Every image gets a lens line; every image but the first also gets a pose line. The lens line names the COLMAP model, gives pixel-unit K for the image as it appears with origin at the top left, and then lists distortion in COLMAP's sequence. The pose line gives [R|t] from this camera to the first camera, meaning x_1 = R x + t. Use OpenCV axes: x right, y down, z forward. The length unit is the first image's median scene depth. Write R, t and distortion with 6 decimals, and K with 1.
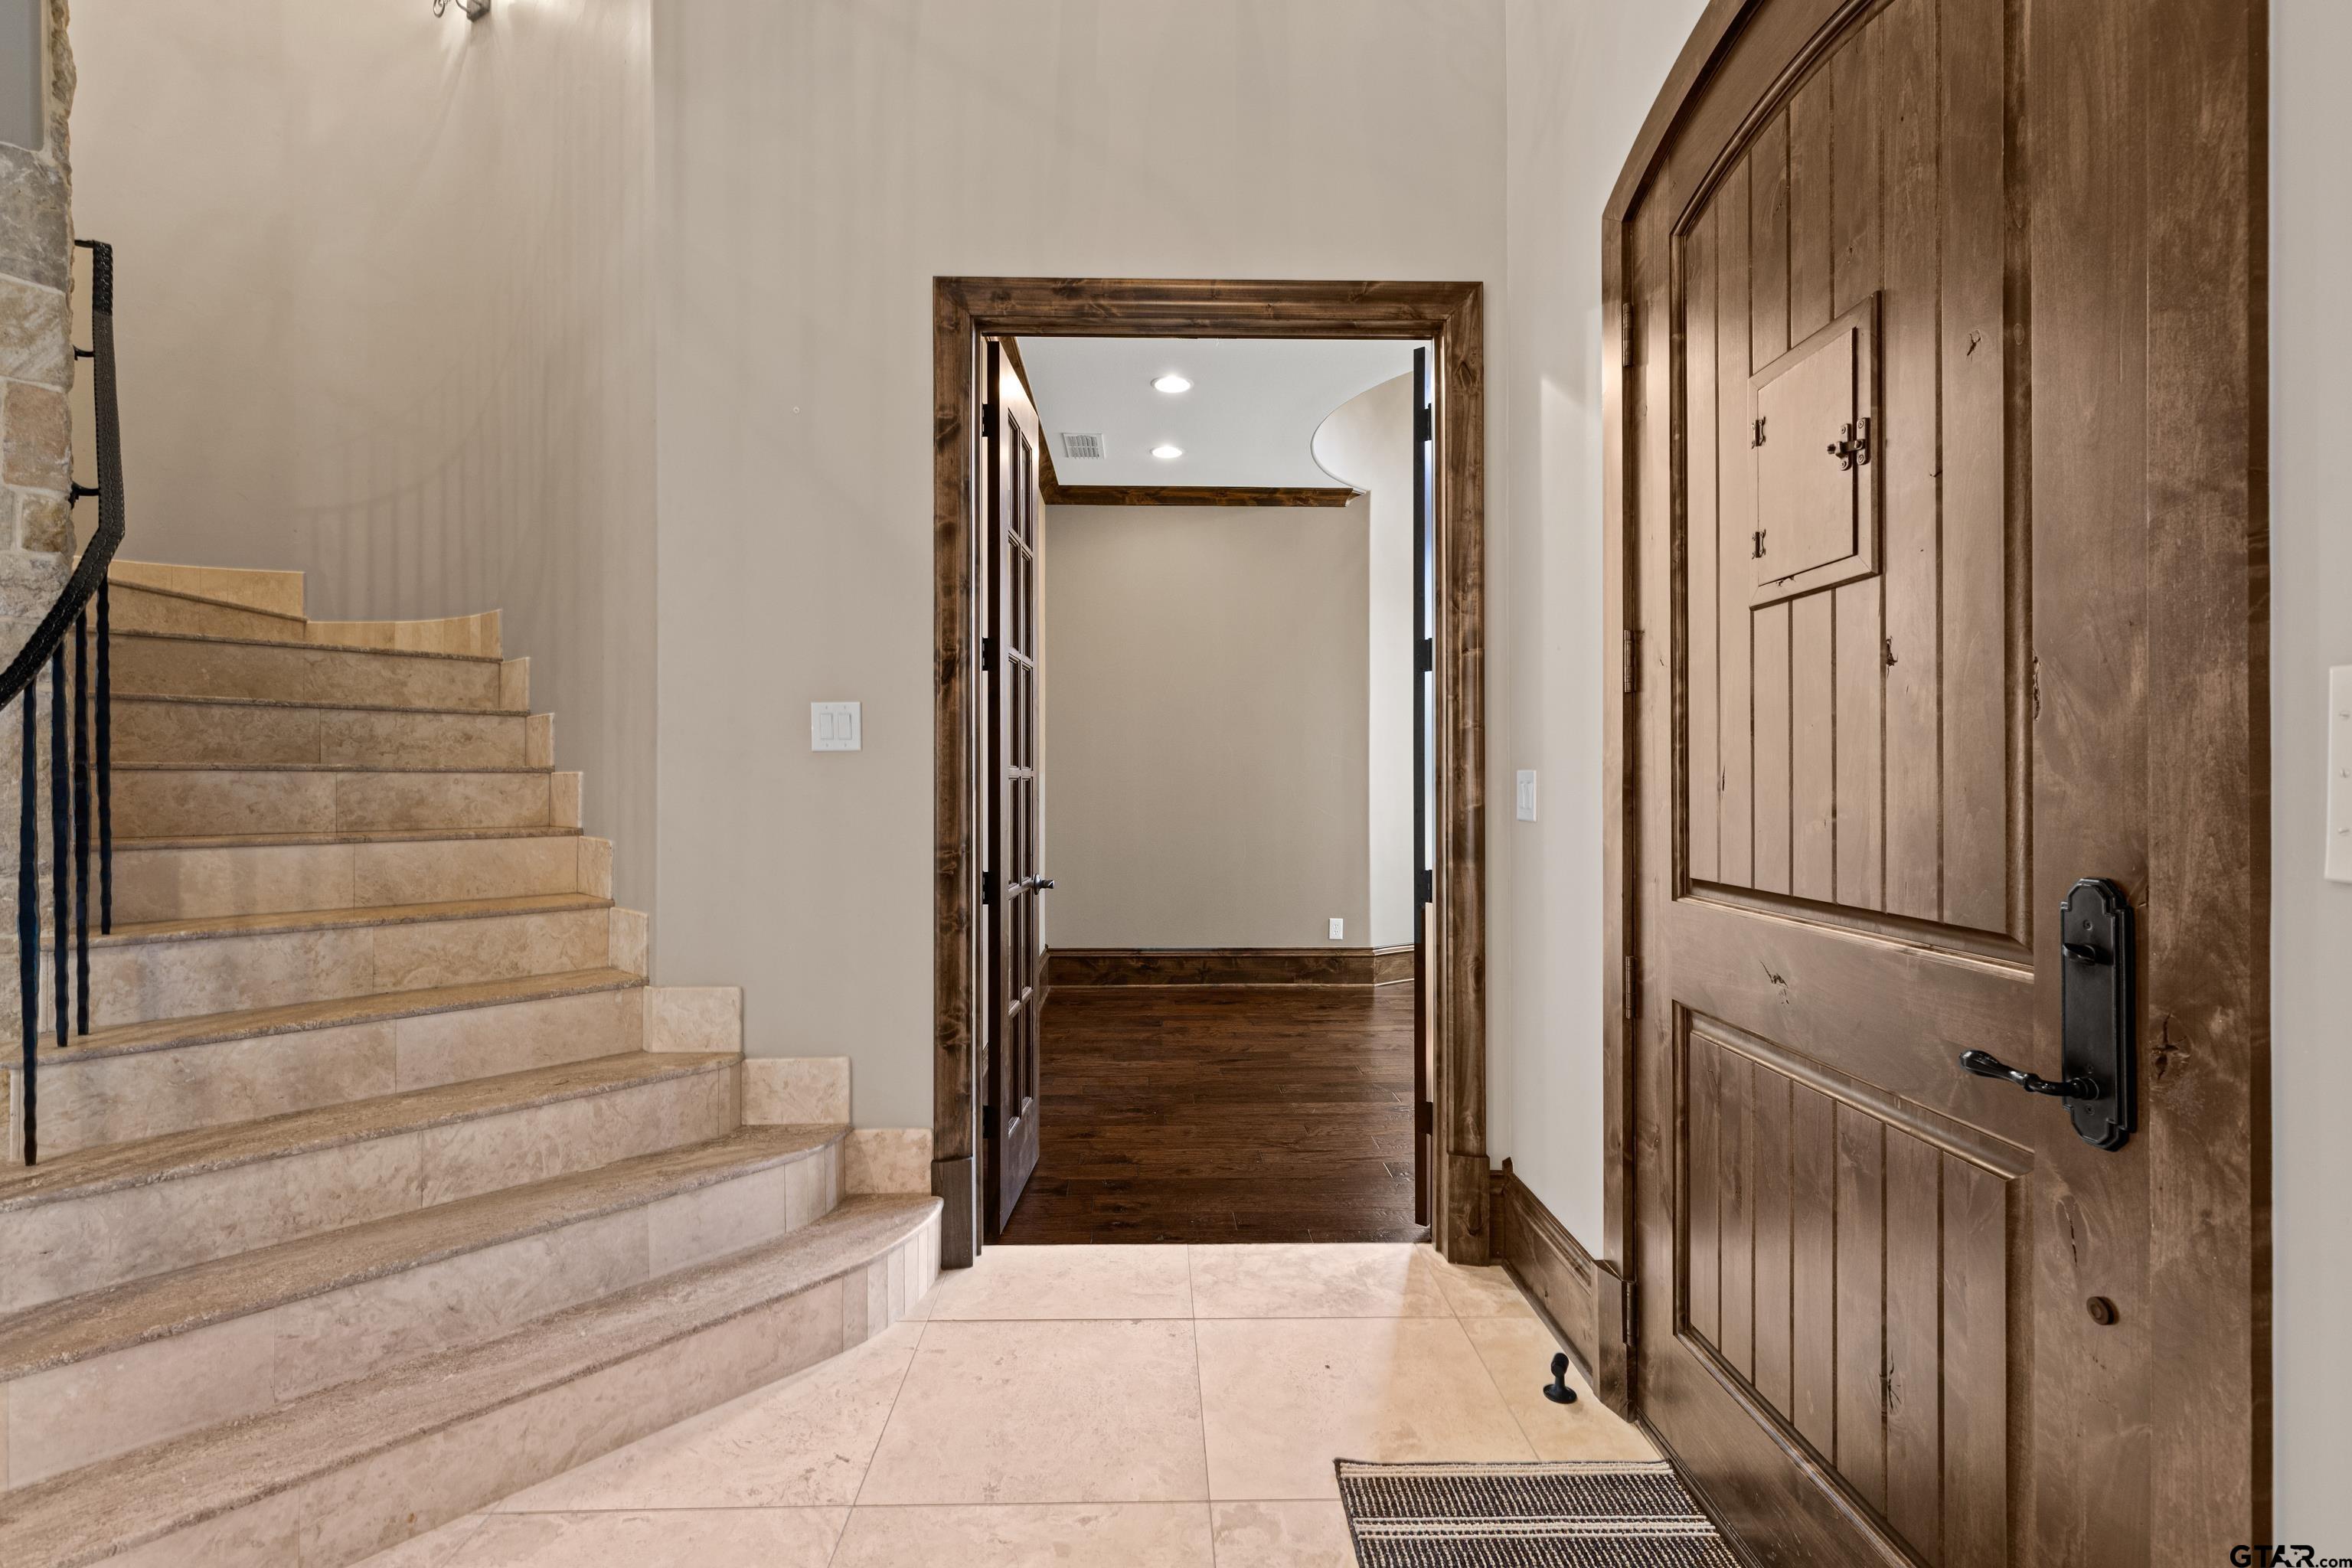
lens RADIAL K [[1070.6, 0, 1176.9], [0, 1070.6, 783.9], [0, 0, 1]] dist [0.000681, -0.000054]
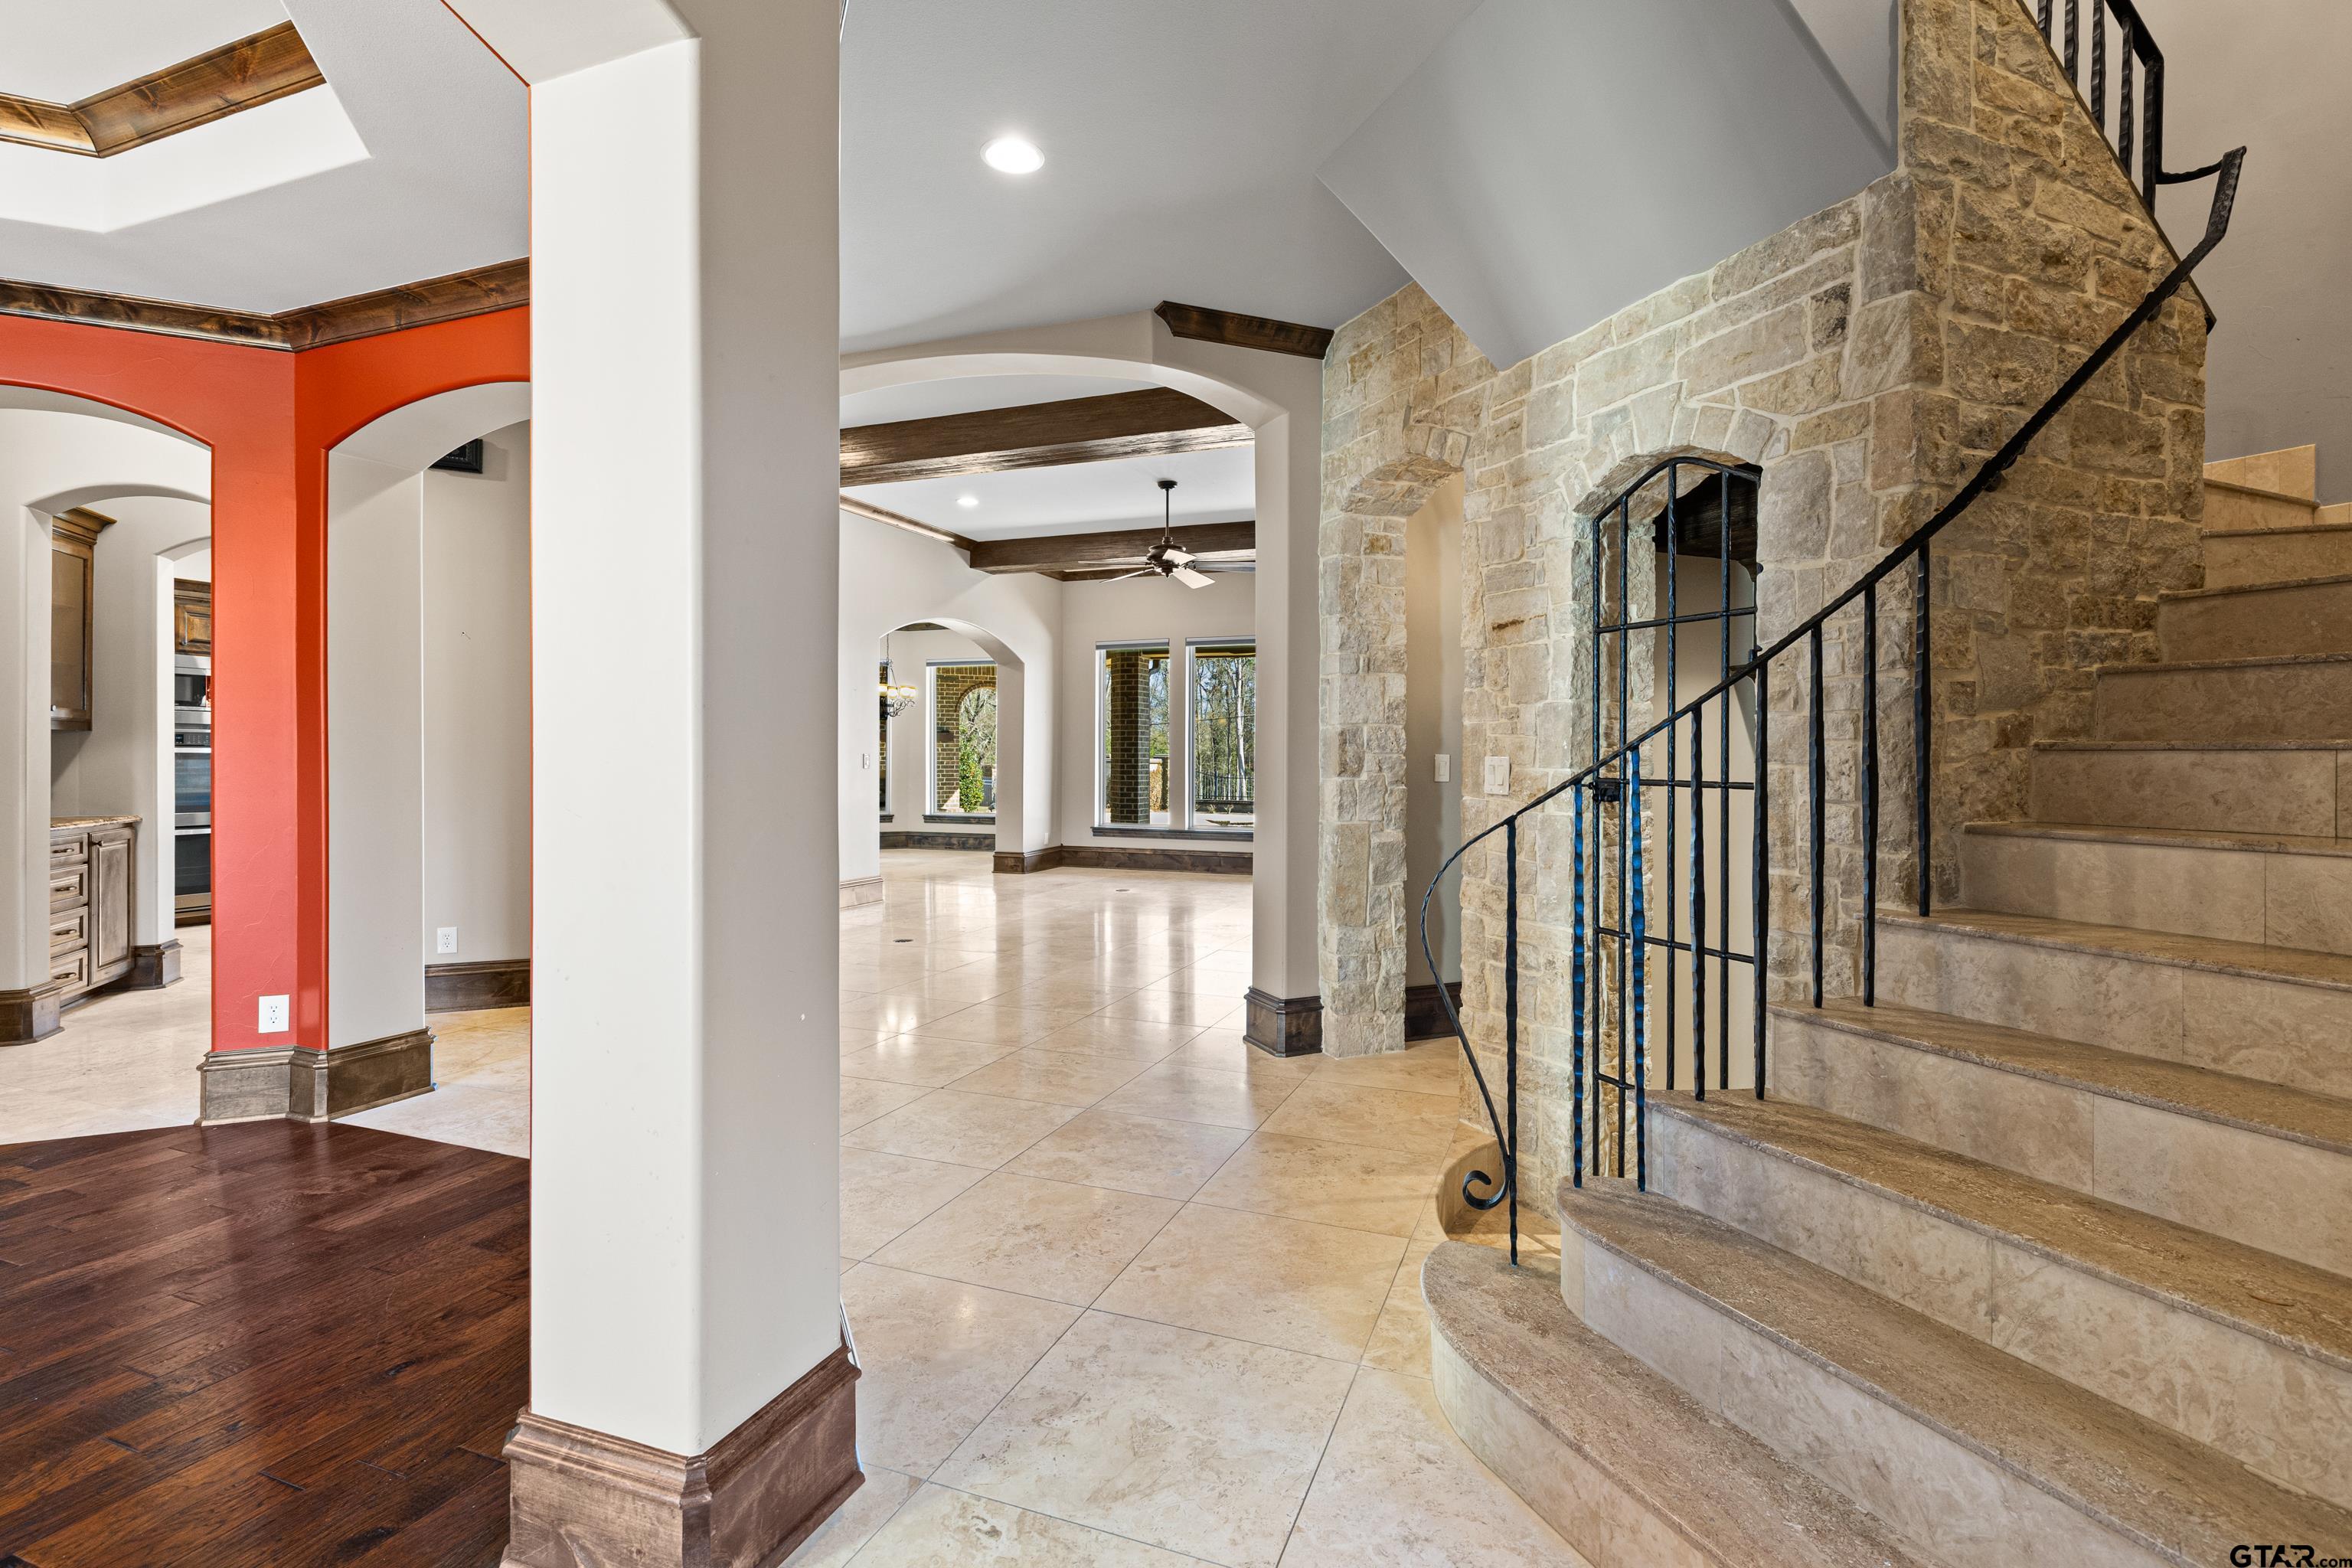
lens RADIAL K [[1070.6, 0, 1214.2], [0, 1070.6, 761.1], [0, 0, 1]] dist [0.000681, -0.000054]
pose [[-0.383663, 0.001622, -0.923472, 0.151872], [-0.006262, 0.999971, 0.004357, -0.003684], [0.923452, 0.007454, -0.383641, 0.672598]]
